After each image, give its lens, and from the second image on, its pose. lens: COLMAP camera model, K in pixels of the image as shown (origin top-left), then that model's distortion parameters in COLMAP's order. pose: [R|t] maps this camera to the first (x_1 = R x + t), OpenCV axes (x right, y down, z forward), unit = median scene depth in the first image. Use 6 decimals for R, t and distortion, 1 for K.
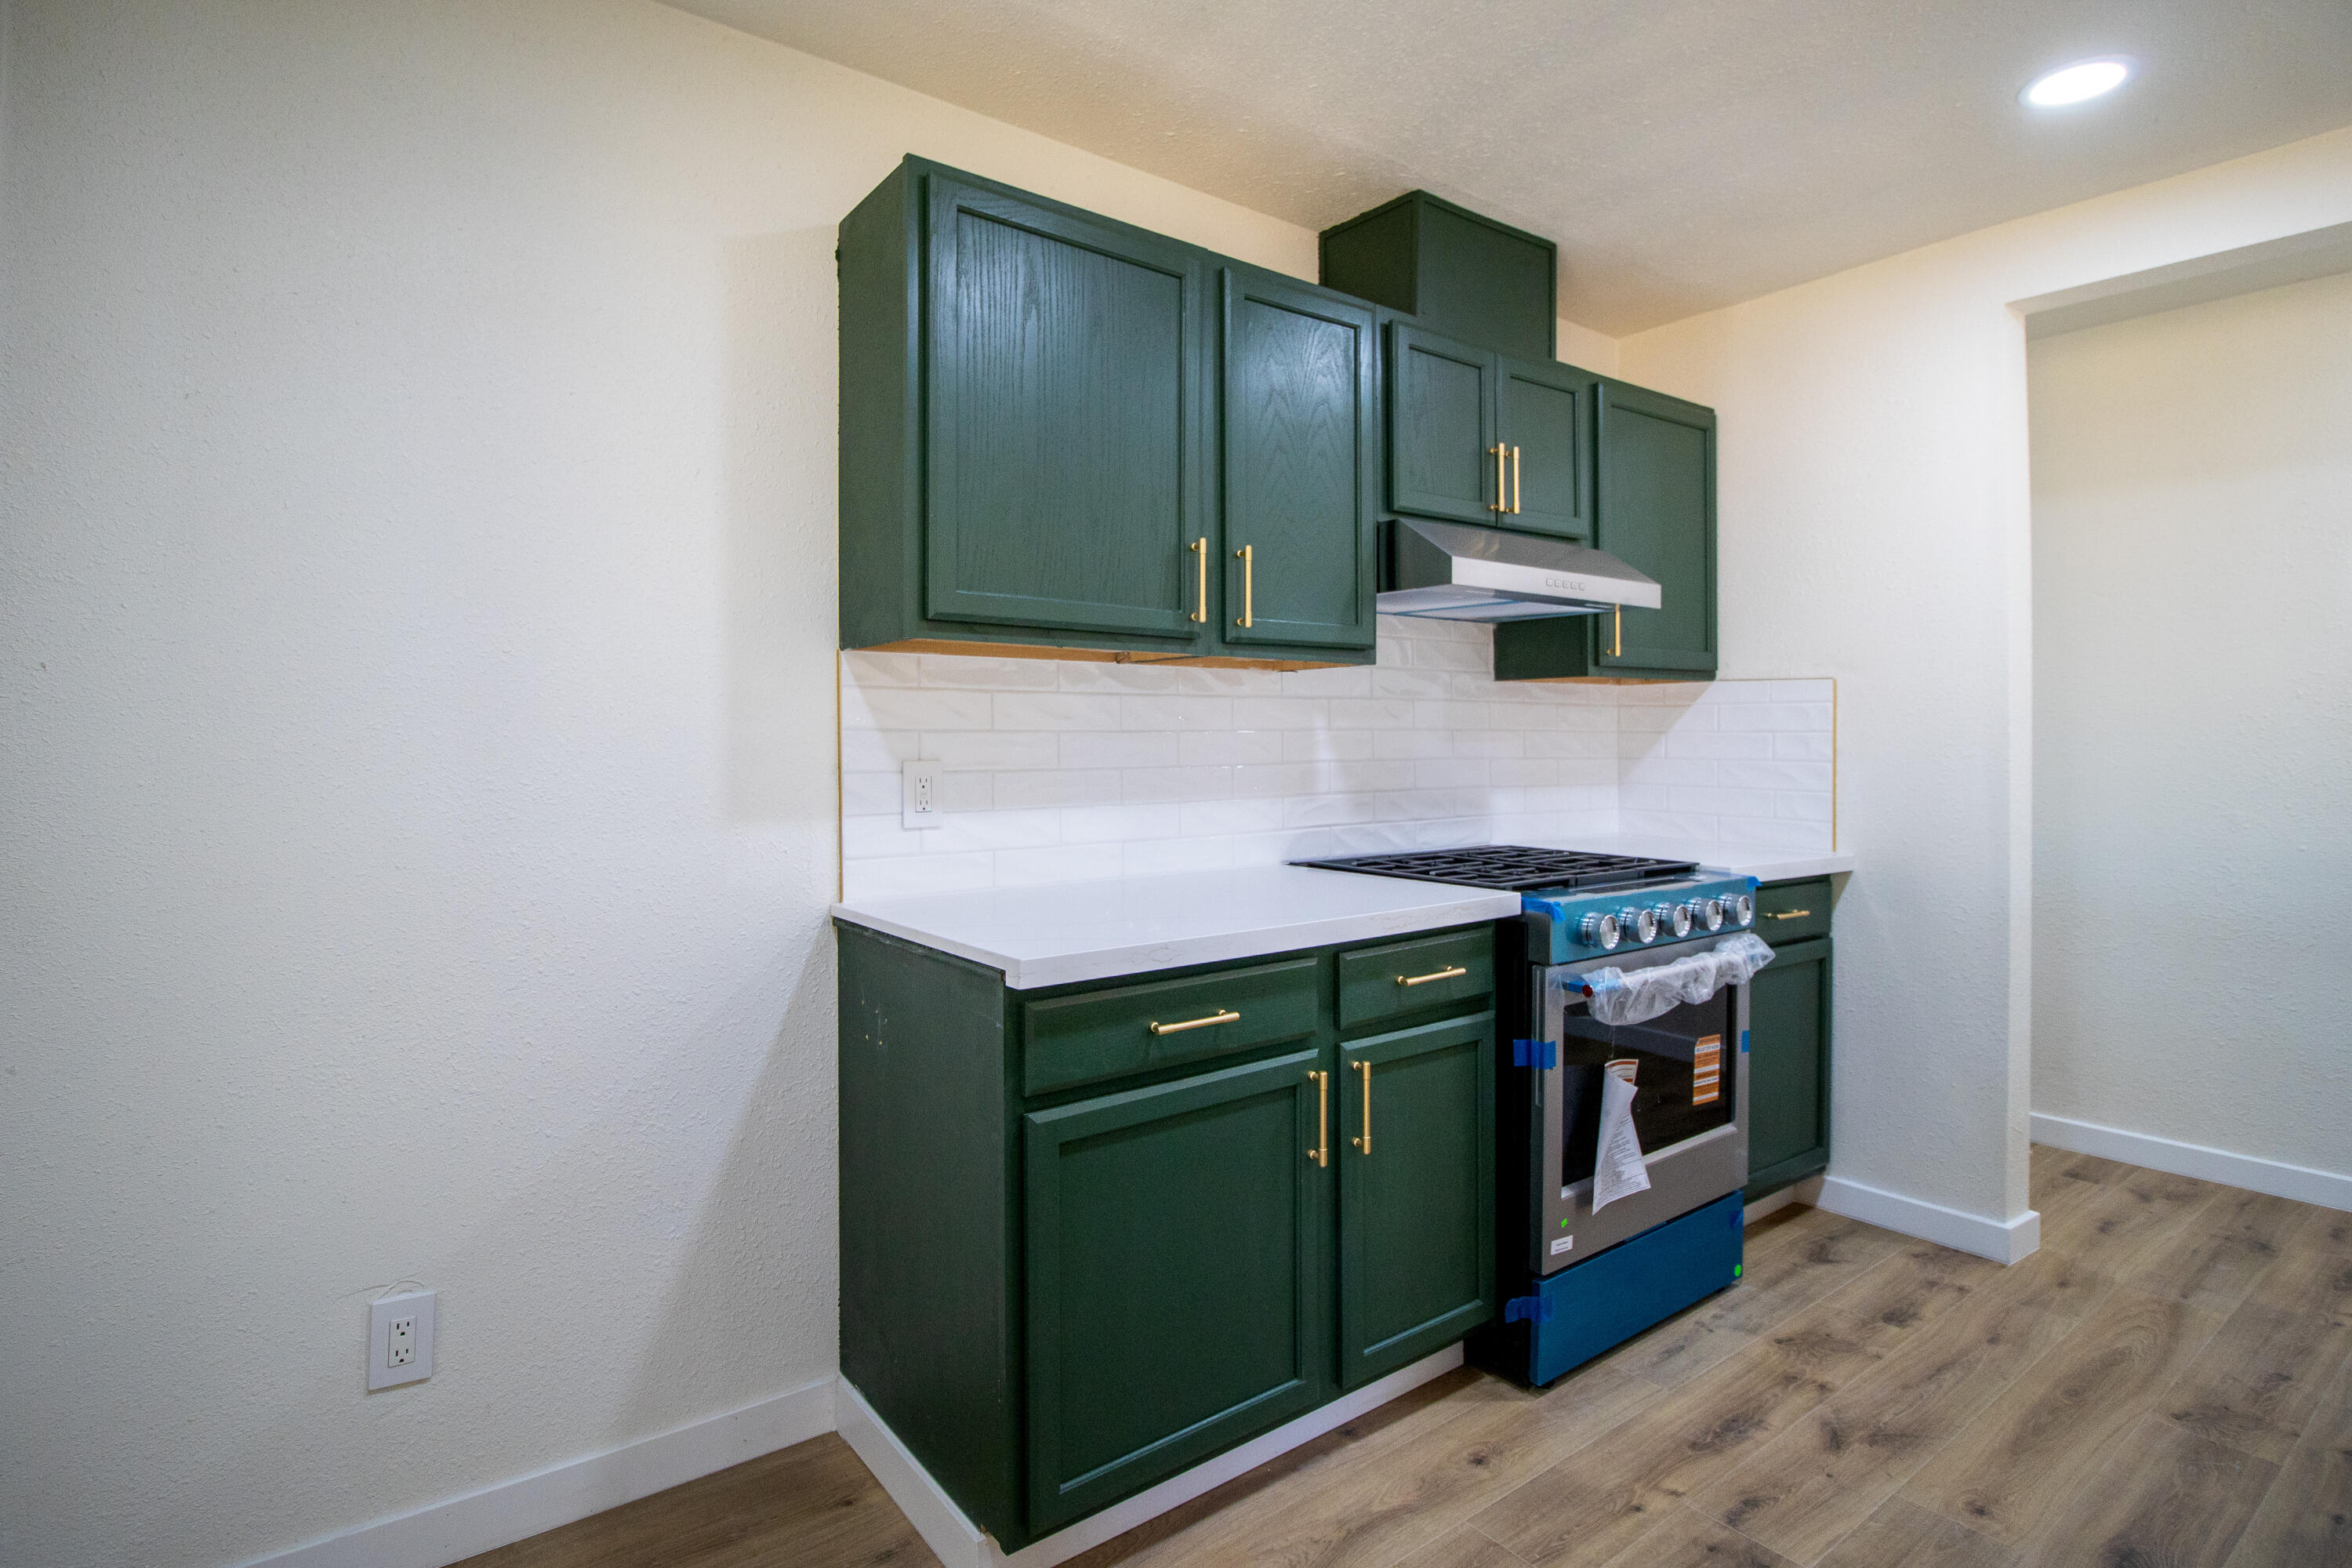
lens RADIAL K [[1193.3, 0, 1104.4], [0, 1193.3, 753.6], [0, 0, 1]] dist [0.004392, -0.012438]
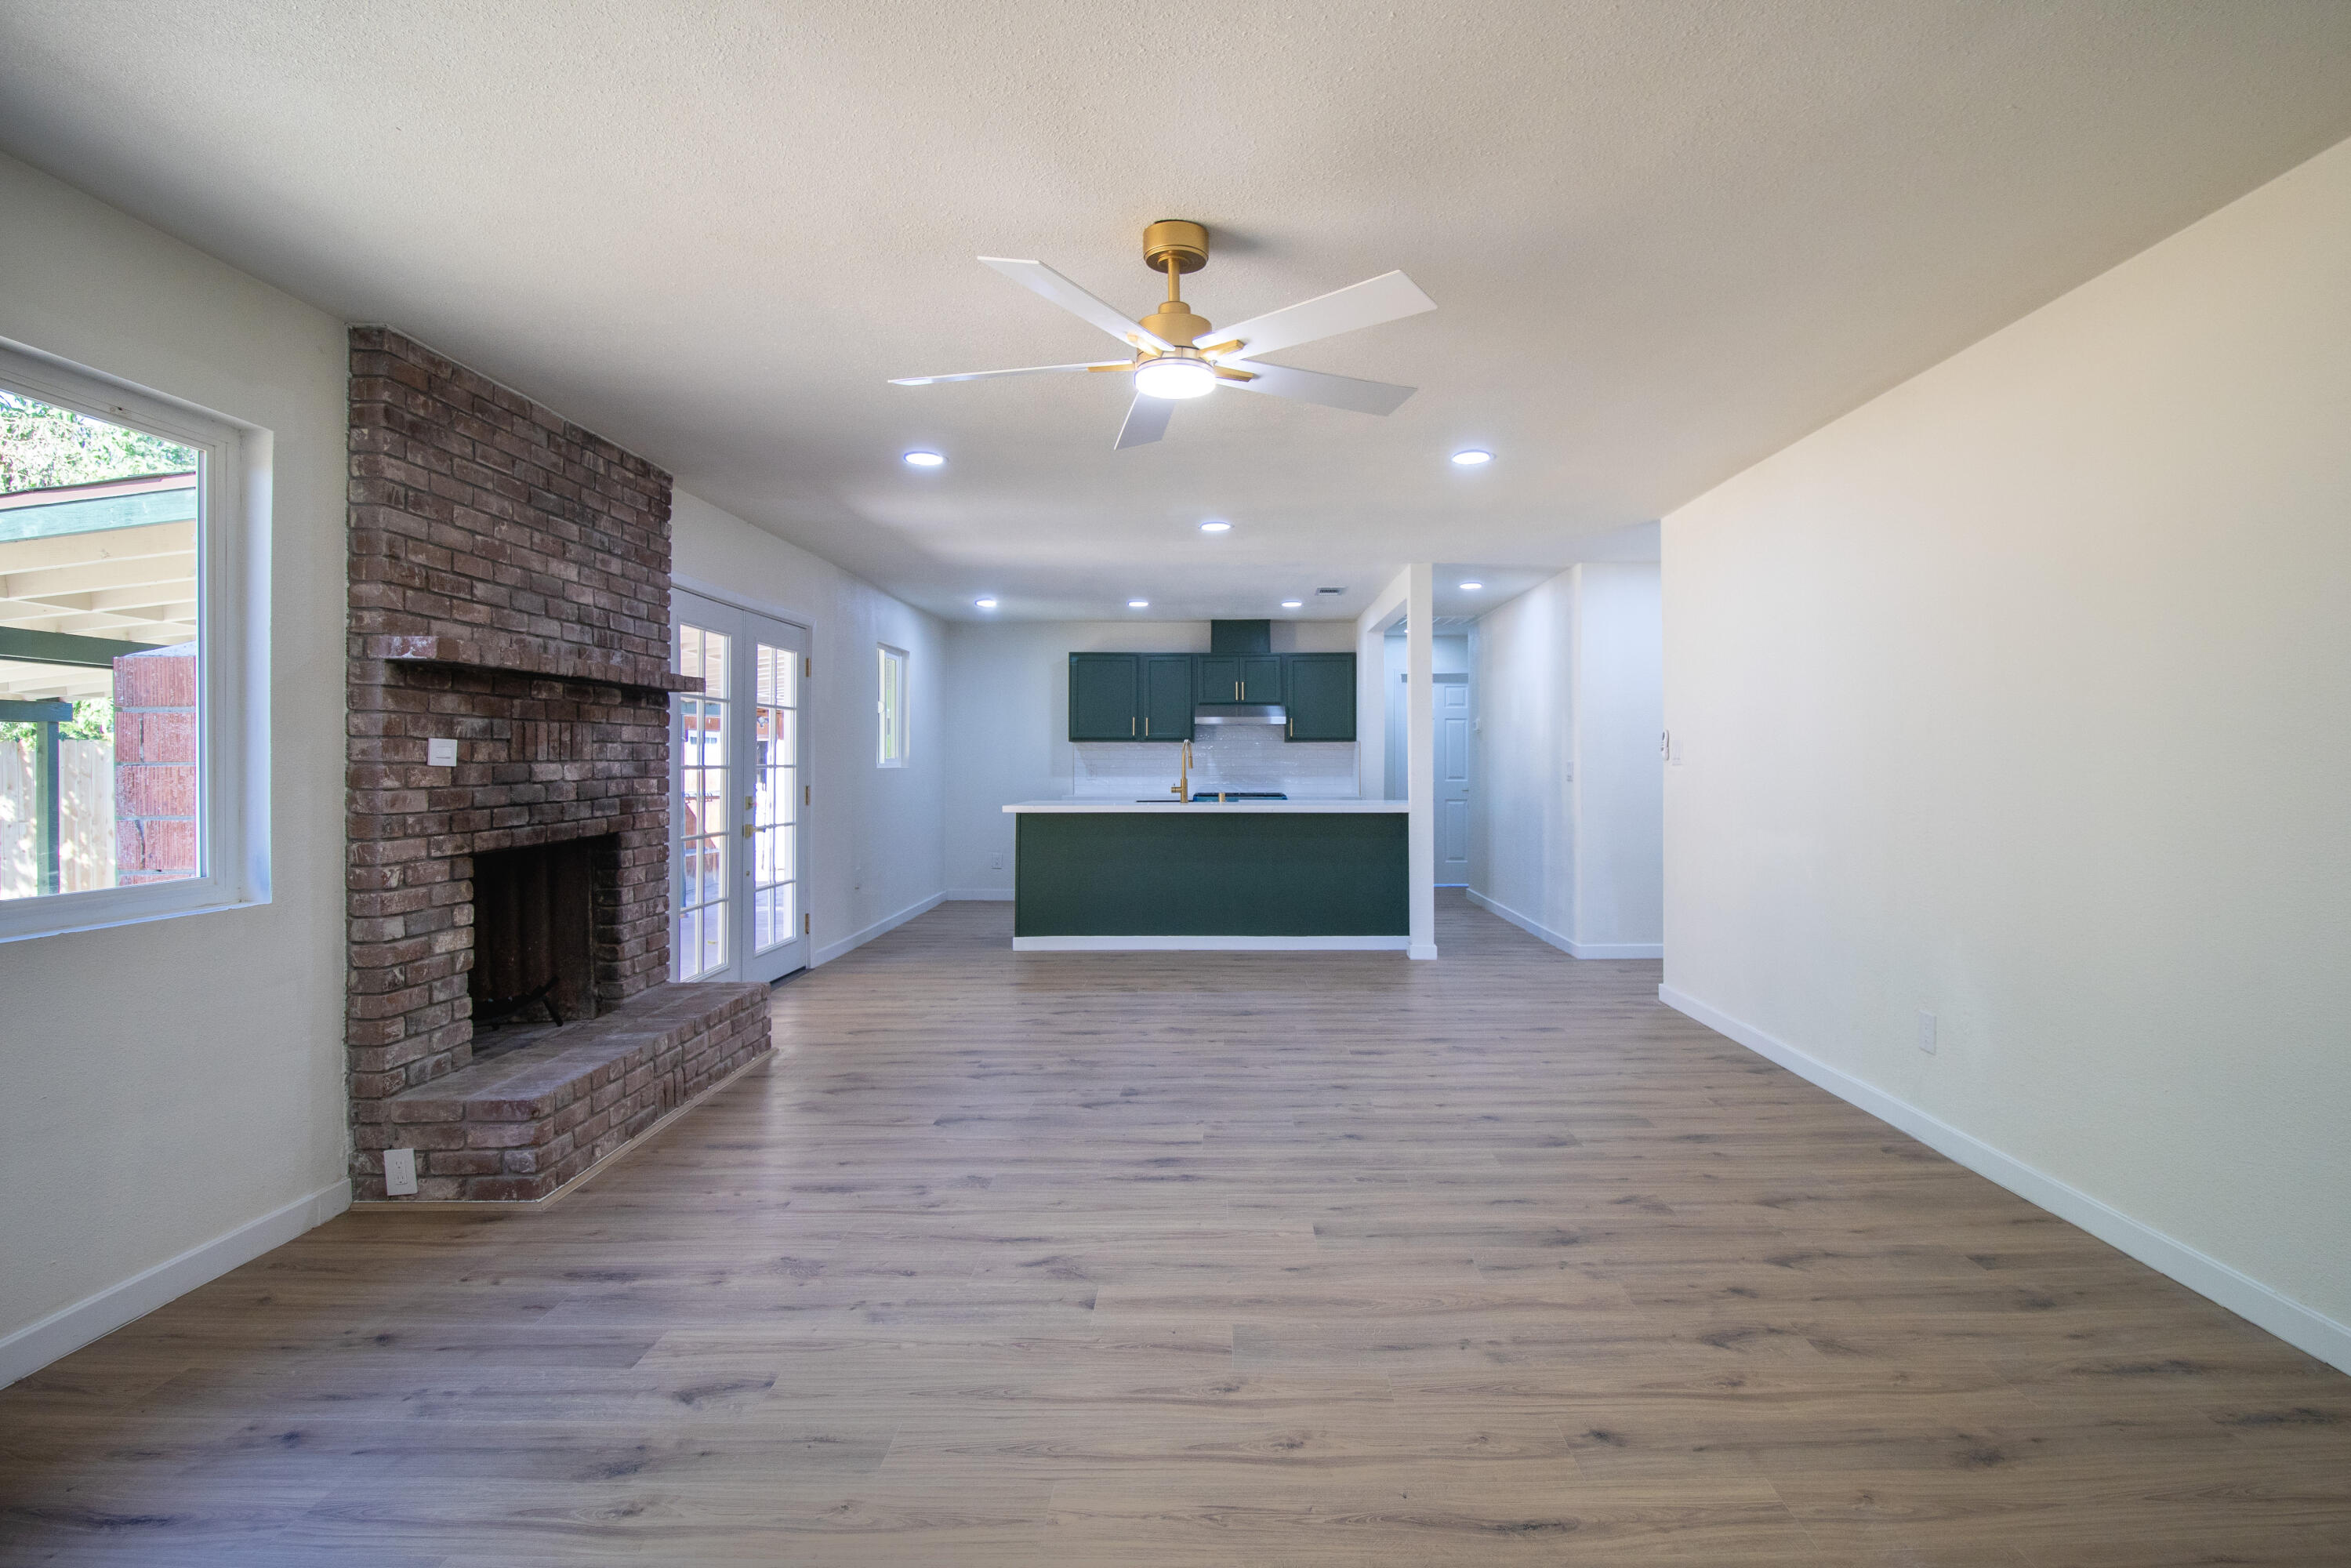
lens RADIAL K [[1188.3, 0, 1234.6], [0, 1188.3, 769.1], [0, 0, 1]] dist [0.000342, -0.015436]
pose [[0.818726, 0.001596, -0.574182, 2.788342], [-0.004508, 0.999983, -0.003647, 0.033757], [0.574167, 0.005574, 0.818720, -2.323966]]
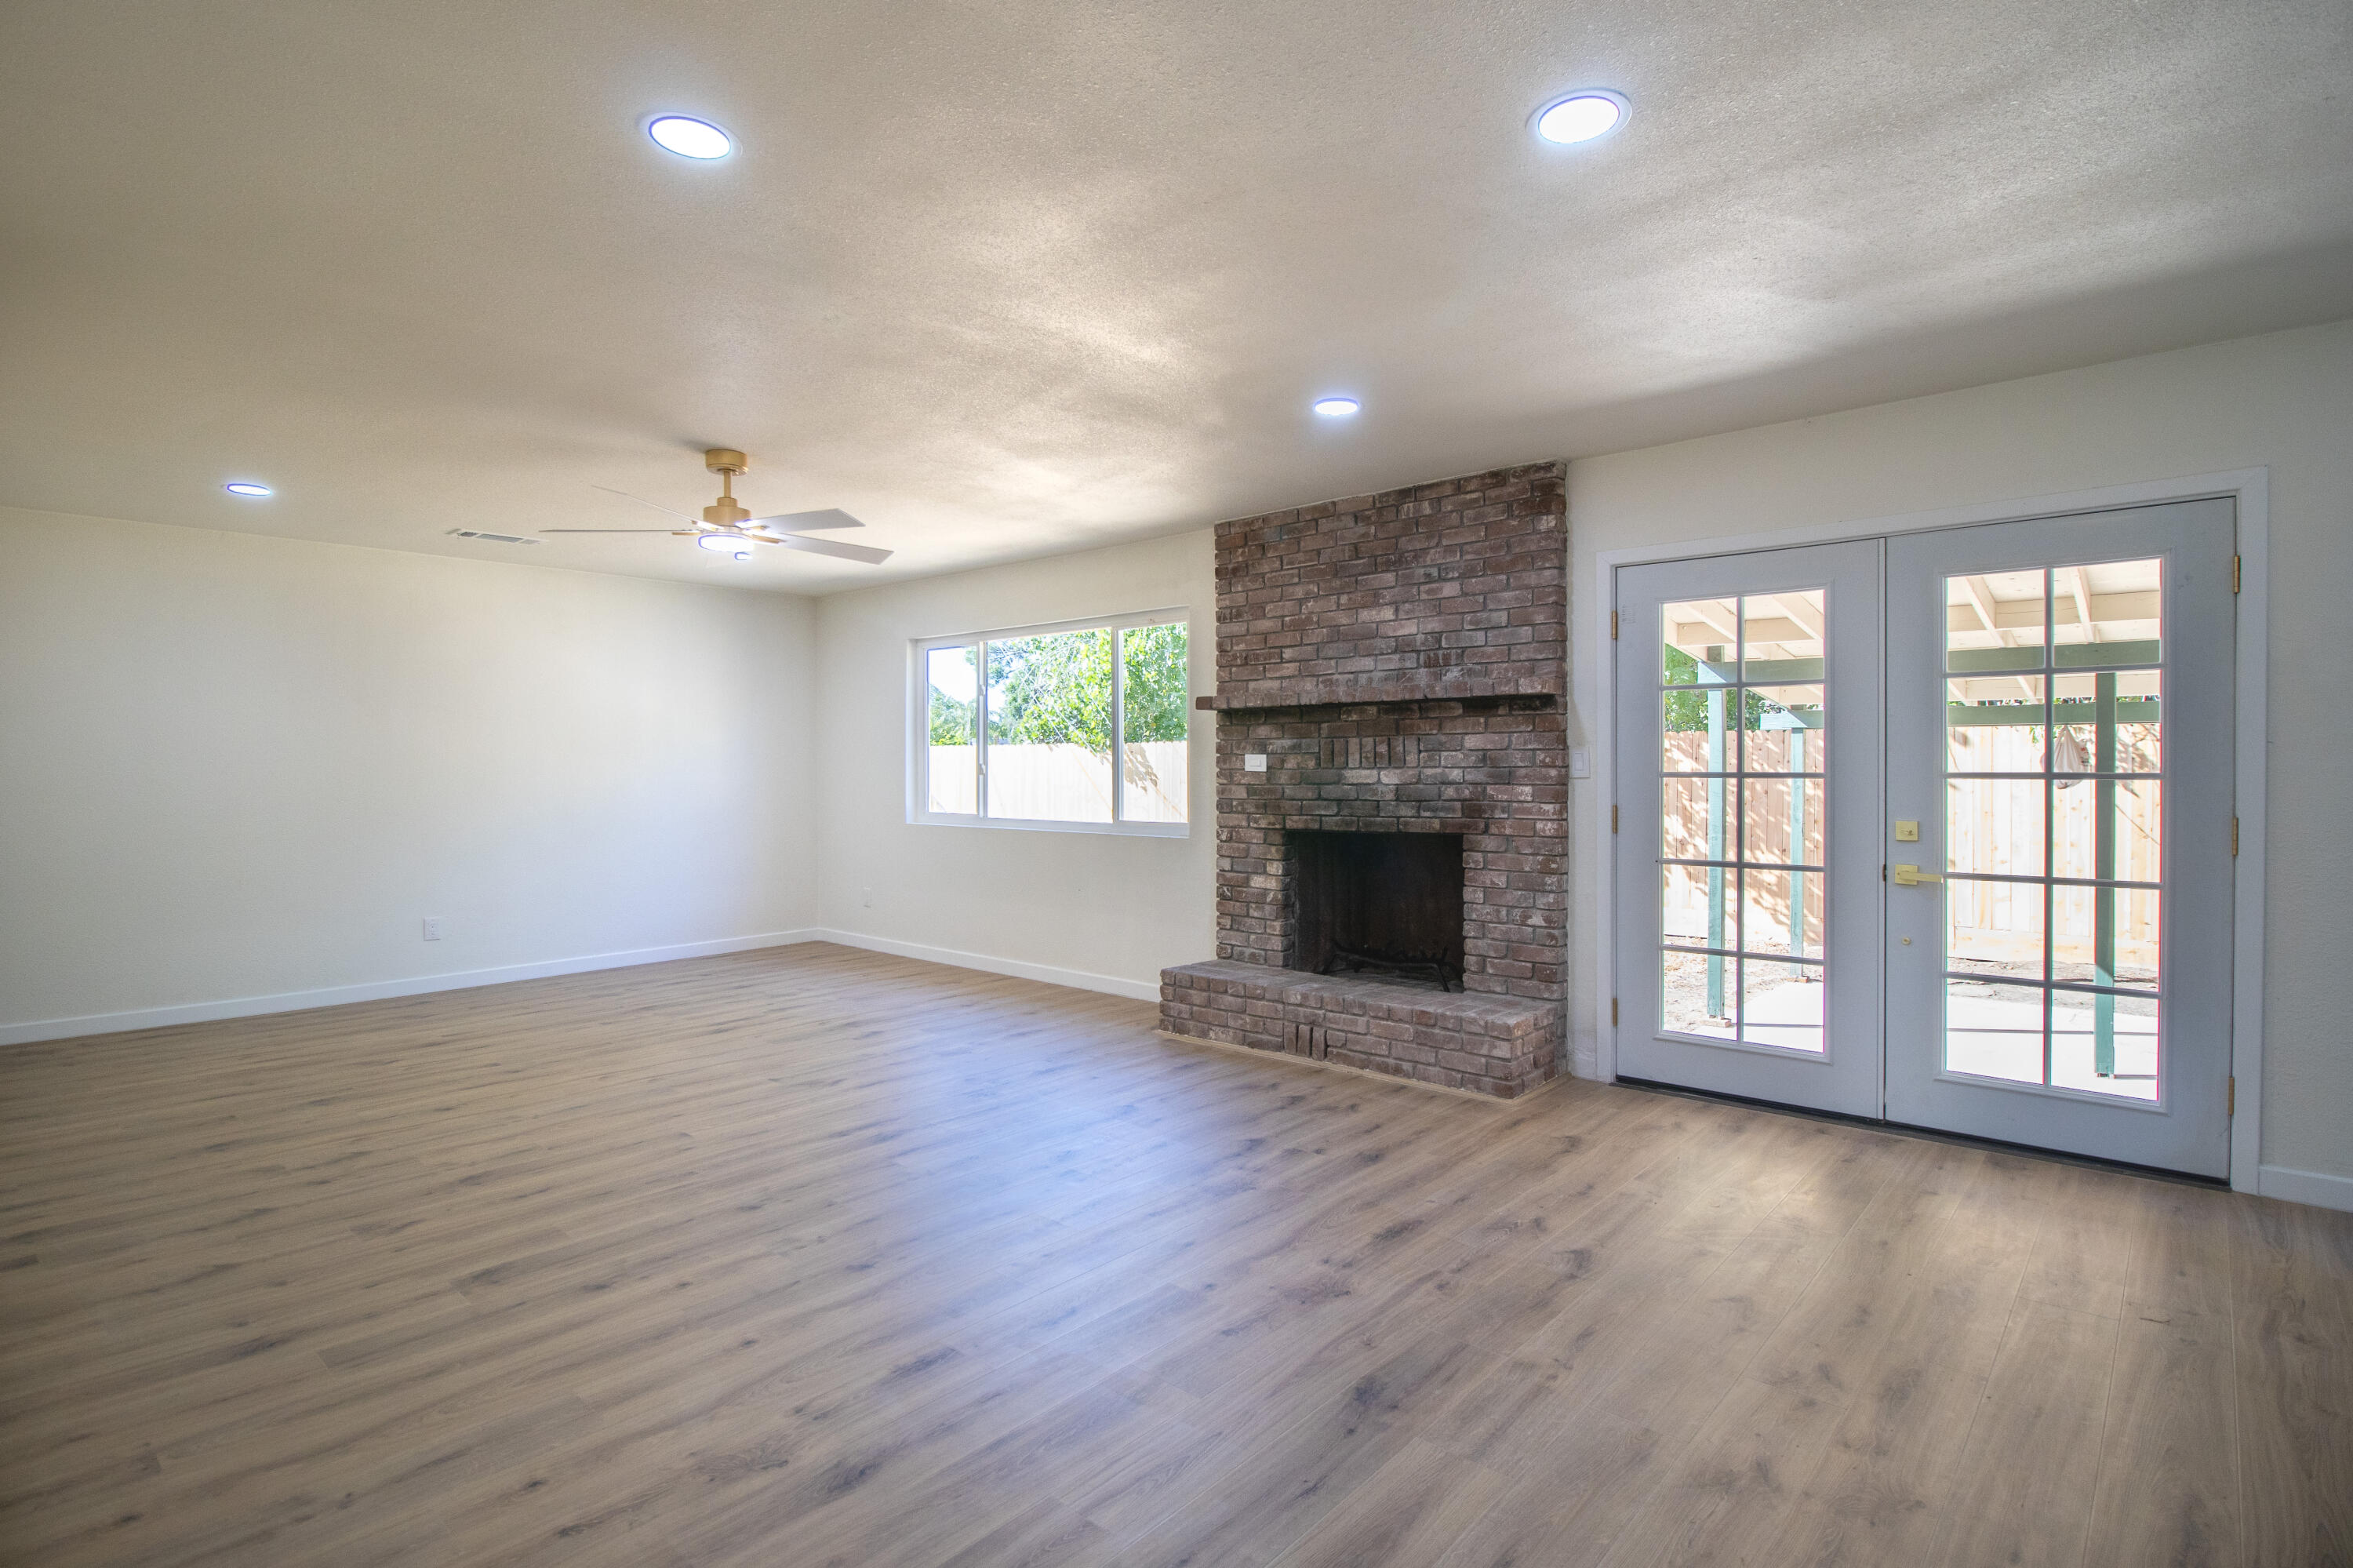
lens RADIAL K [[1154.5, 0, 1183.0], [0, 1154.5, 774.1], [0, 0, 1]] dist [0.001329, -0.013823]
pose [[-0.975500, 0.005260, -0.219936, 1.794682], [0.000973, 0.999808, 0.019594, -0.010299], [0.219996, 0.018900, -0.975318, 0.512571]]
